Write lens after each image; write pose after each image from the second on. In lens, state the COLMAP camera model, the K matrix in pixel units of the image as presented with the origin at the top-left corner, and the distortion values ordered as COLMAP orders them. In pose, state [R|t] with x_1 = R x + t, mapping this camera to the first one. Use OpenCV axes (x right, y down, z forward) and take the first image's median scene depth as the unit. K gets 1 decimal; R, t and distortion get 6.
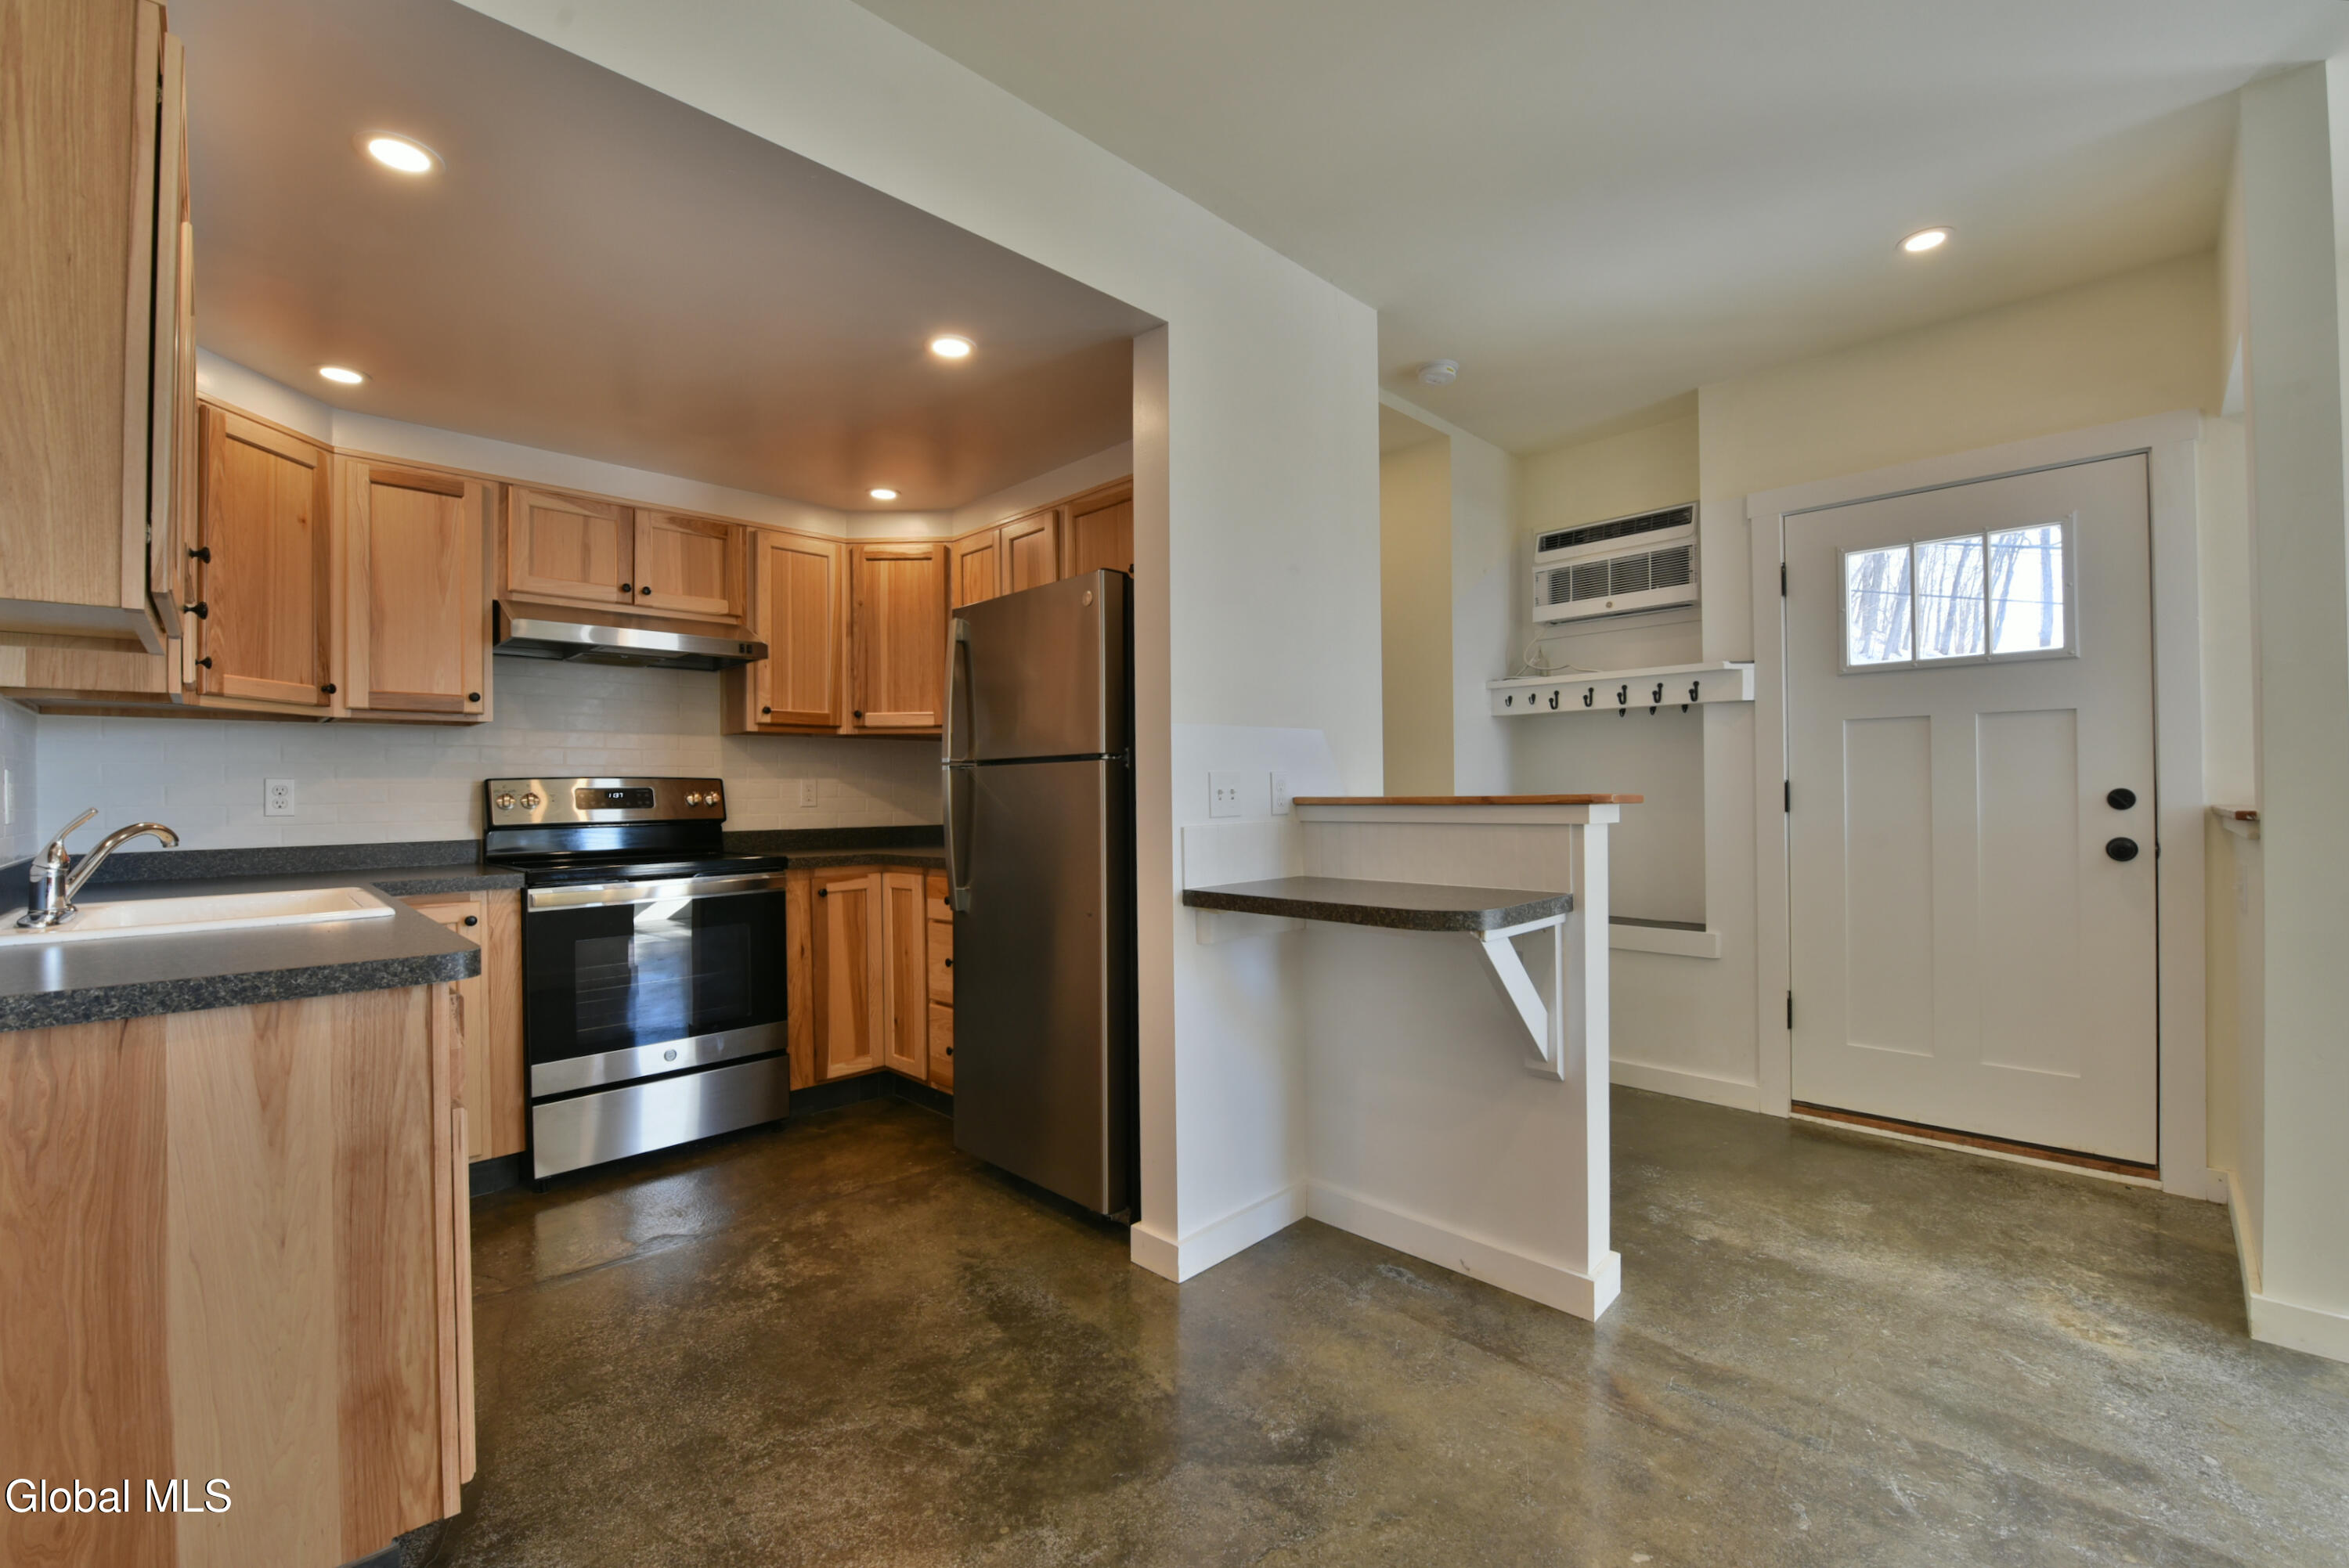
lens RADIAL K [[962.4, 0, 1183.6], [0, 962.4, 784.0], [0, 0, 1]] dist [-0.011975, -0.005855]
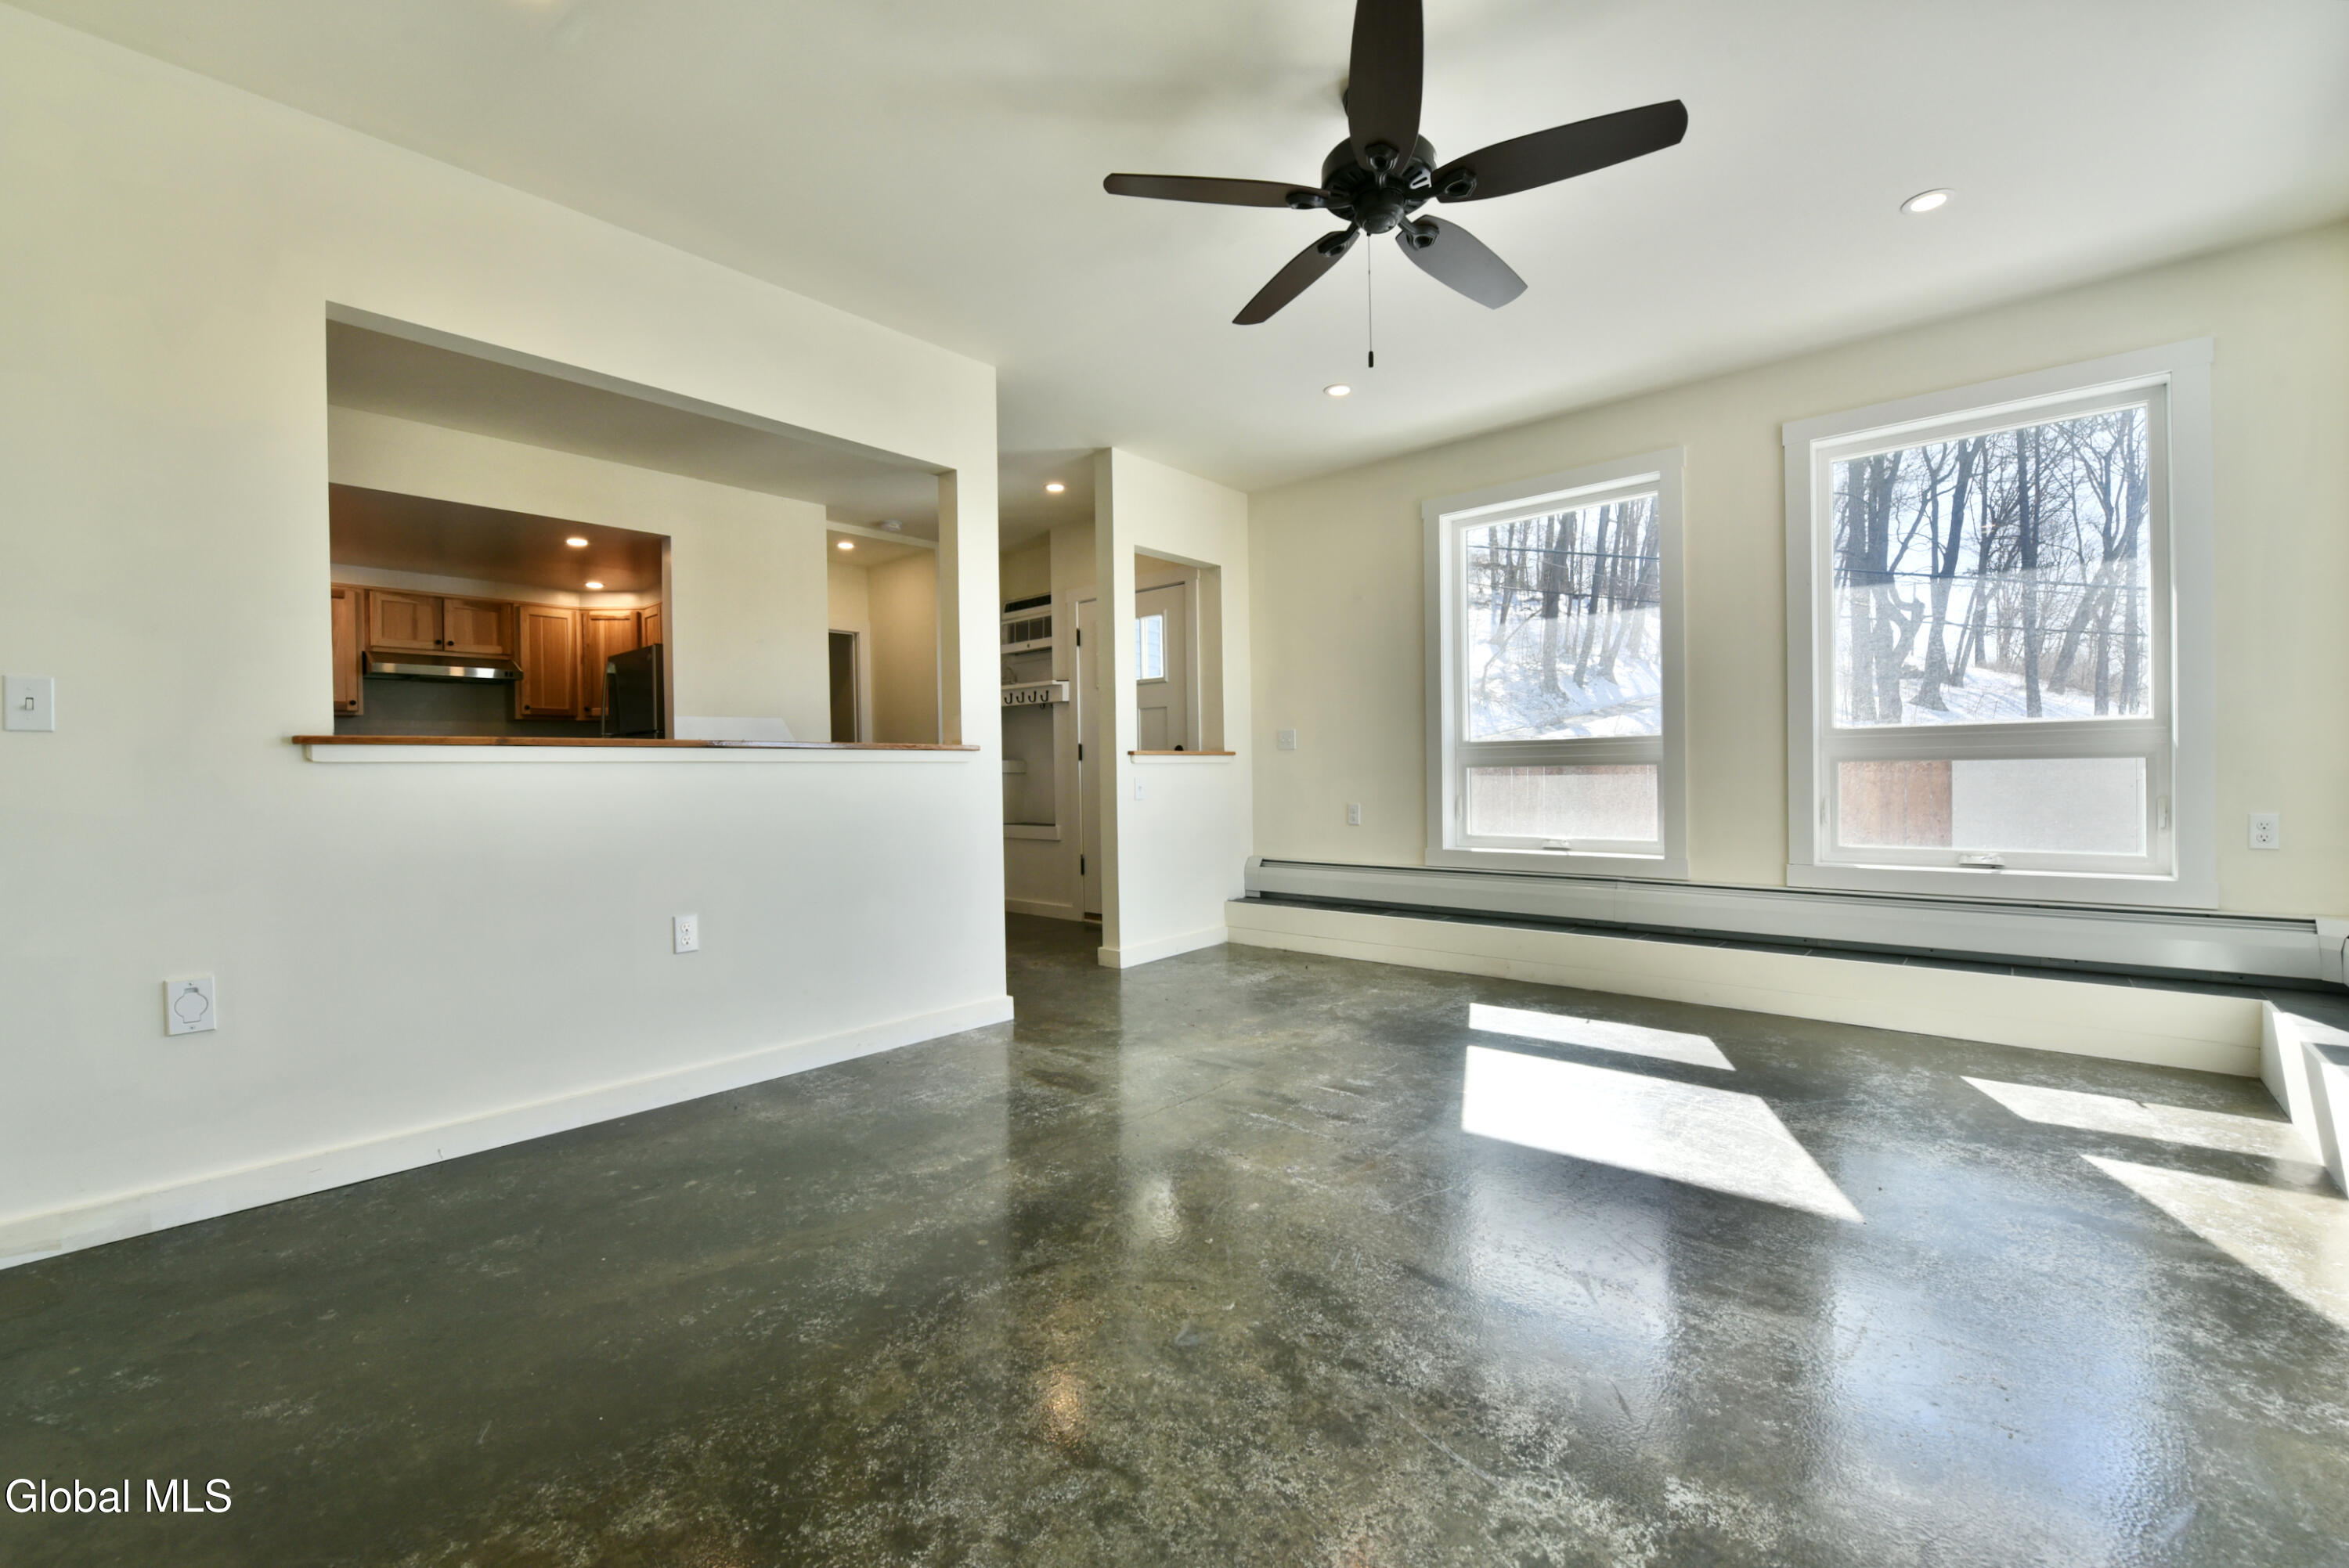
lens RADIAL K [[962.4, 0, 1183.6], [0, 962.4, 784.0], [0, 0, 1]] dist [-0.011975, -0.005855]
pose [[0.997636, -0.007242, 0.068330, 0.702074], [0.006061, 0.999829, 0.017472, 0.043793], [-0.068445, -0.017017, 0.997510, -0.908144]]
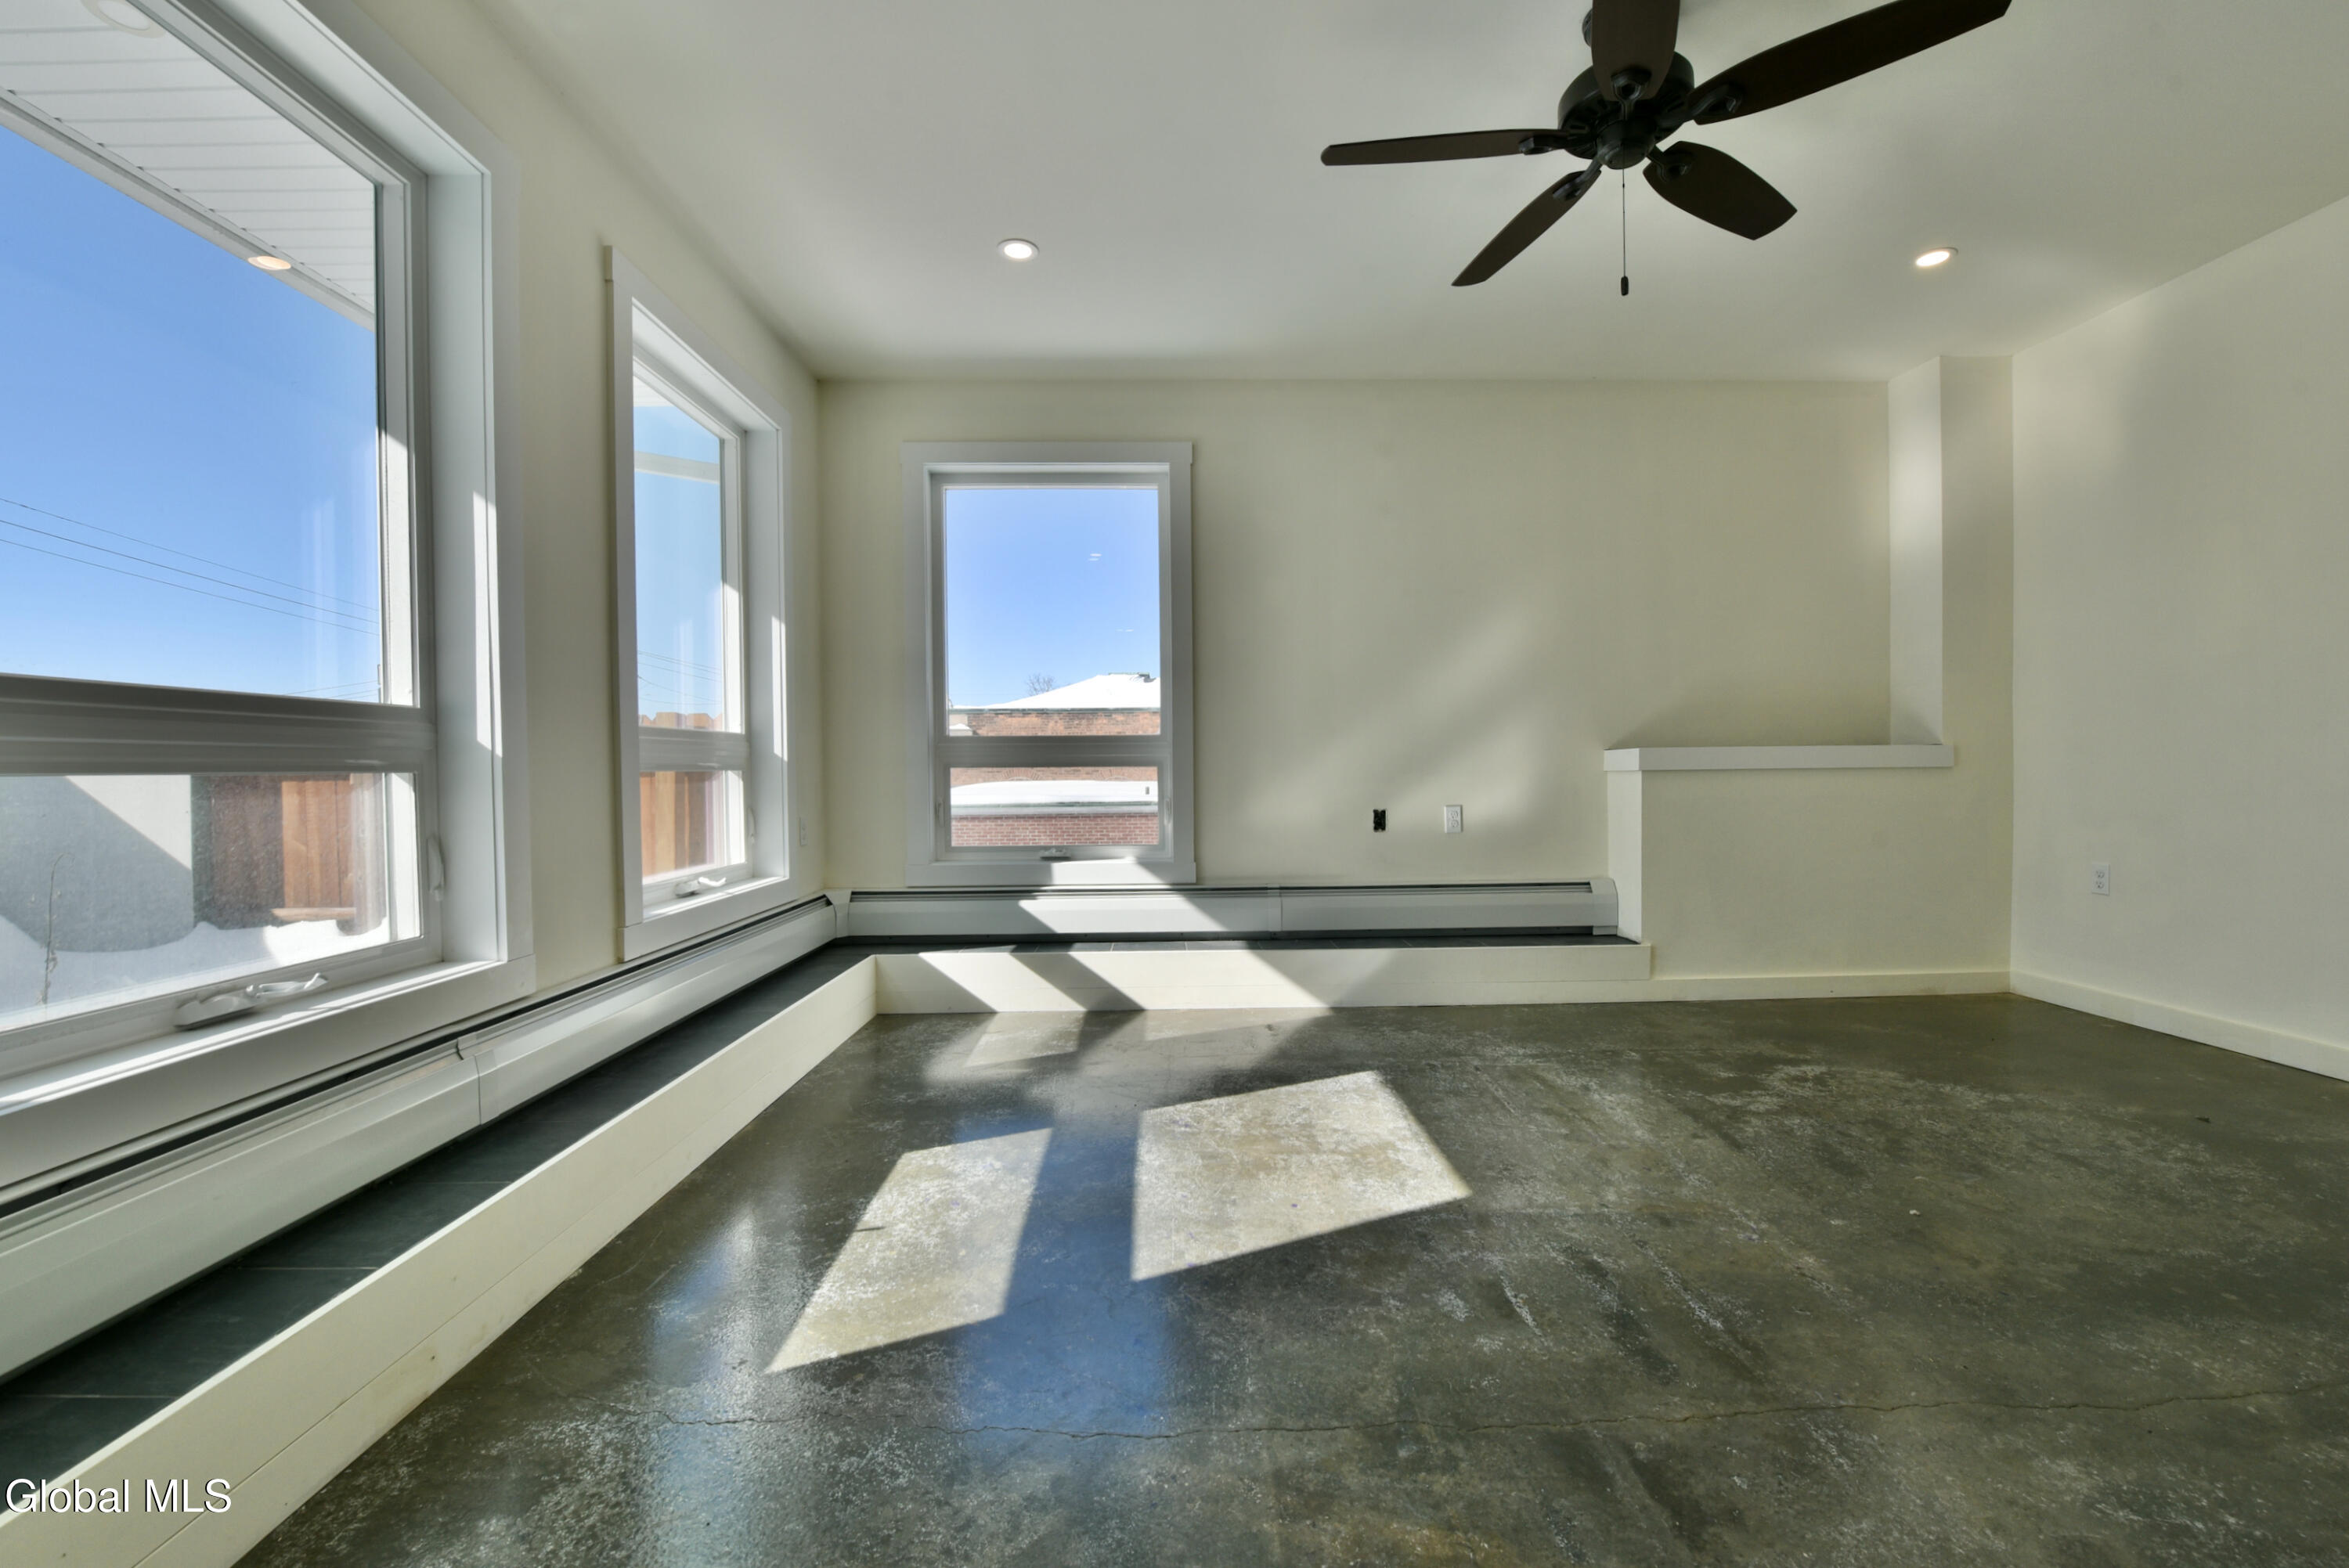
lens RADIAL K [[962.4, 0, 1183.6], [0, 962.4, 784.0], [0, 0, 1]] dist [-0.011975, -0.005855]
pose [[-0.722564, 0.006850, 0.691271, 0.672663], [0.015631, 0.999857, 0.006431, 0.055223], [-0.691128, 0.015452, -0.722567, 0.466403]]
